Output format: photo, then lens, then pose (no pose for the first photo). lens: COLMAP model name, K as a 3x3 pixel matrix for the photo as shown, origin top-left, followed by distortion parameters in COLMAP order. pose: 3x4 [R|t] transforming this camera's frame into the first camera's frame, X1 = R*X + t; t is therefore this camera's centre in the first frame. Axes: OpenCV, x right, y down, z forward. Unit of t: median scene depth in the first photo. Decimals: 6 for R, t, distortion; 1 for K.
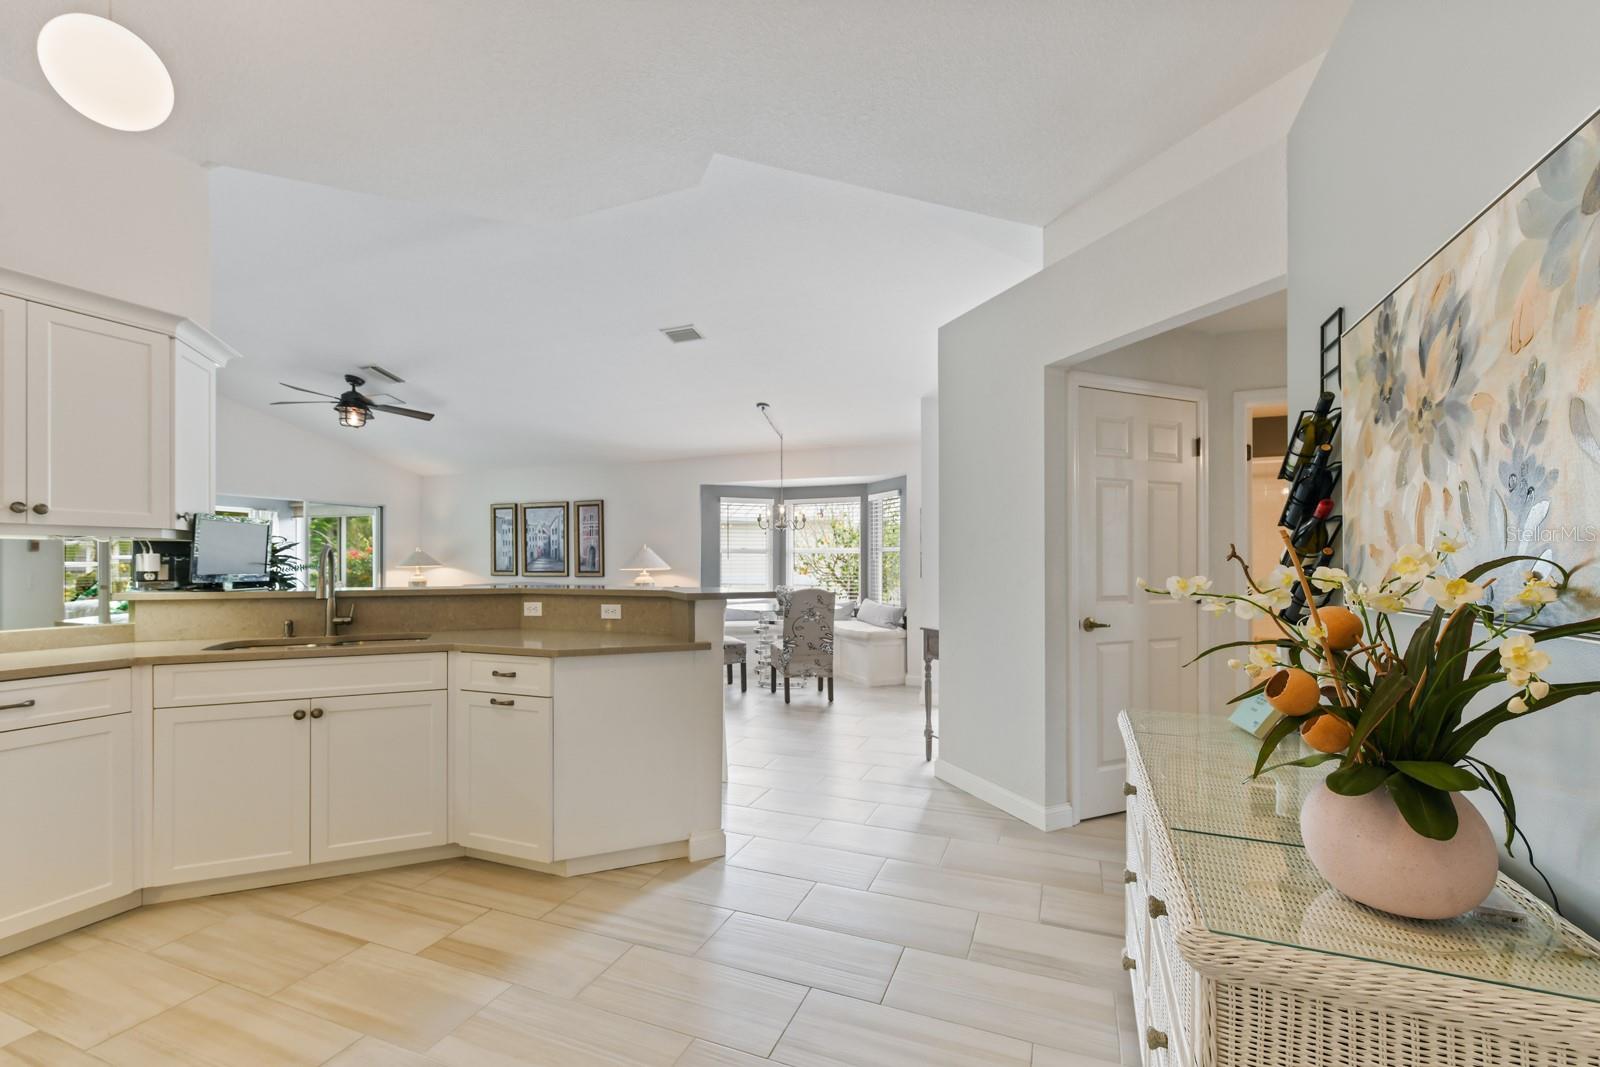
lens RADIAL K [[675.2, 0, 799.0], [0, 675.2, 561.9], [0, 0, 1]] dist [0.000843, -0.000693]
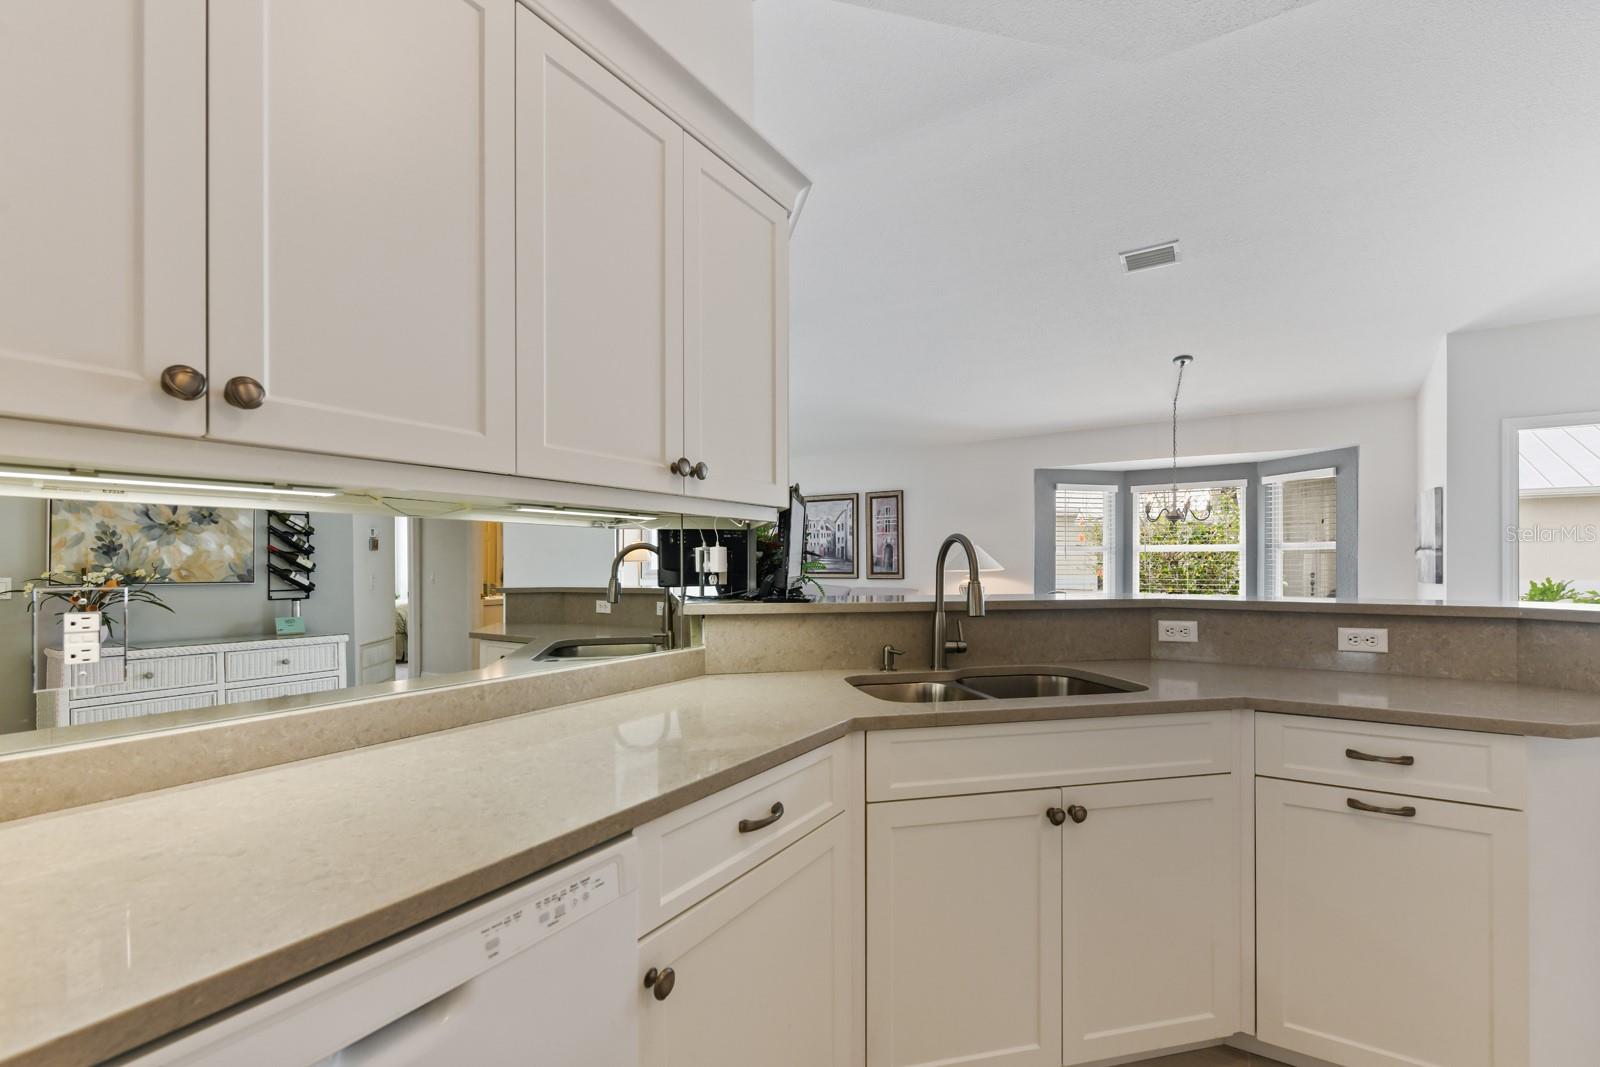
lens RADIAL K [[682.1, 0, 799.0], [0, 682.1, 565.9], [0, 0, 1]] dist [-0.001420, -0.000257]
pose [[0.983714, 0.001495, -0.179734, -0.336918], [-0.000755, 0.999991, 0.004187, 0.002077], [0.179738, -0.003983, 0.983706, 0.148220]]
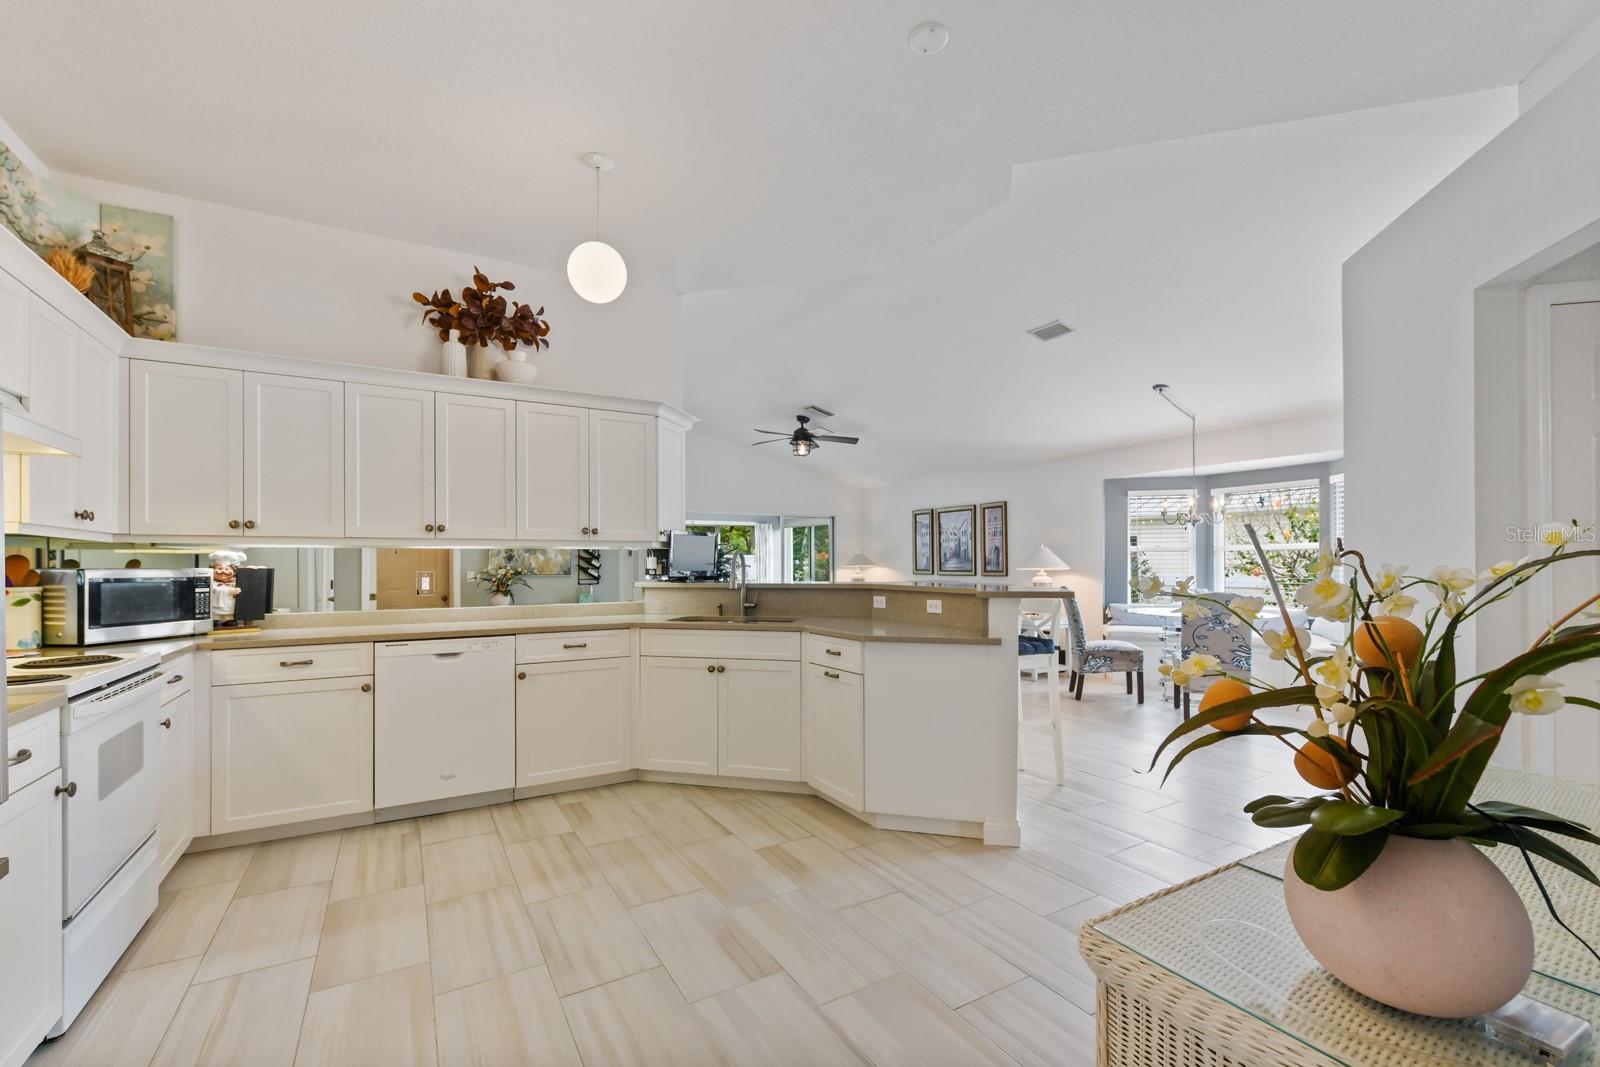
lens RADIAL K [[675.2, 0, 799.0], [0, 675.2, 561.9], [0, 0, 1]] dist [0.000843, -0.000693]
pose [[0.791322, -0.002919, -0.611393, 0.112158], [0.002994, 0.999995, -0.000899, 0.000396], [0.611392, -0.001119, 0.791327, -0.007465]]
